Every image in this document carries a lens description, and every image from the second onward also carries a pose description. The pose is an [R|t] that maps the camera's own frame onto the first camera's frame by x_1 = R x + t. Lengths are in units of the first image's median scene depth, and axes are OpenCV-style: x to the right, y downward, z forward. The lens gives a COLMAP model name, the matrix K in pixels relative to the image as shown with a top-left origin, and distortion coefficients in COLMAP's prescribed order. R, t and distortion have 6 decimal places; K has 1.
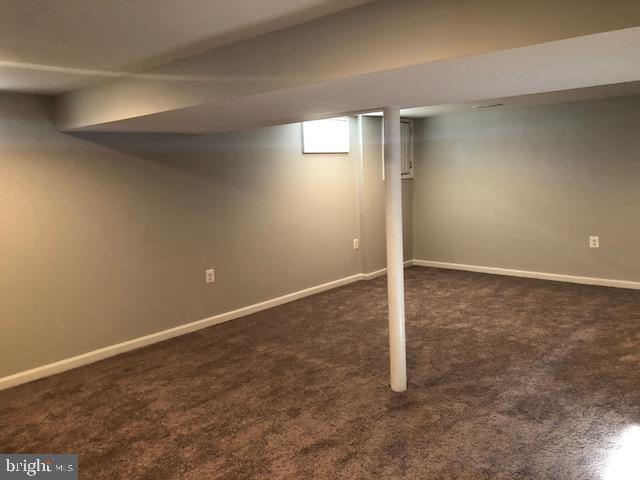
lens RADIAL K [[530.7, 0, 312.6], [0, 530.7, 211.8], [0, 0, 1]] dist [0.027163, -0.034116]
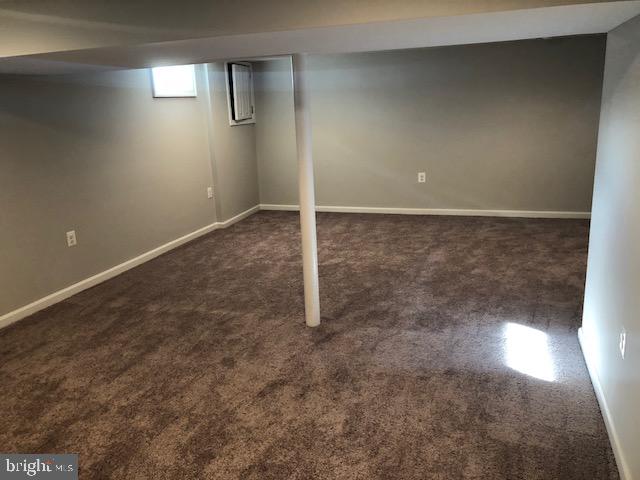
lens RADIAL K [[530.7, 0, 310.9], [0, 530.7, 229.2], [0, 0, 1]] dist [0.027163, -0.034116]
pose [[0.923919, -0.089311, 0.372017, -0.203629], [0.038514, 0.989144, 0.141815, -0.008282], [-0.380644, -0.116698, 0.917329, 0.038339]]
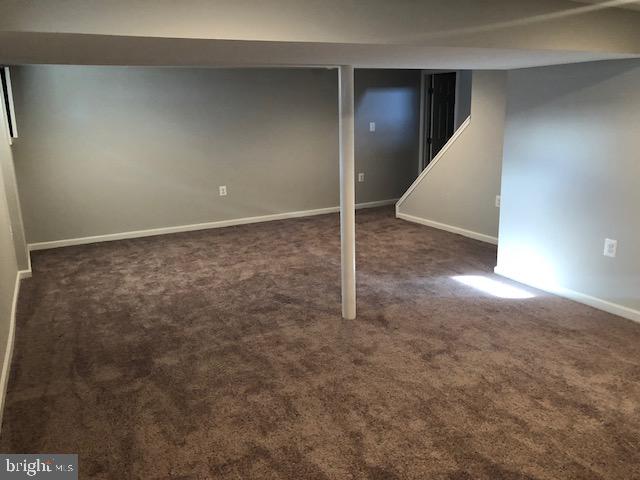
lens RADIAL K [[530.7, 0, 318.6], [0, 530.7, 240.1], [0, 0, 1]] dist [0.027163, -0.034116]
pose [[0.345310, -0.194040, 0.918210, -0.794000], [0.095655, 0.980574, 0.171247, -0.028602], [-0.933601, 0.028698, 0.357162, 0.591029]]
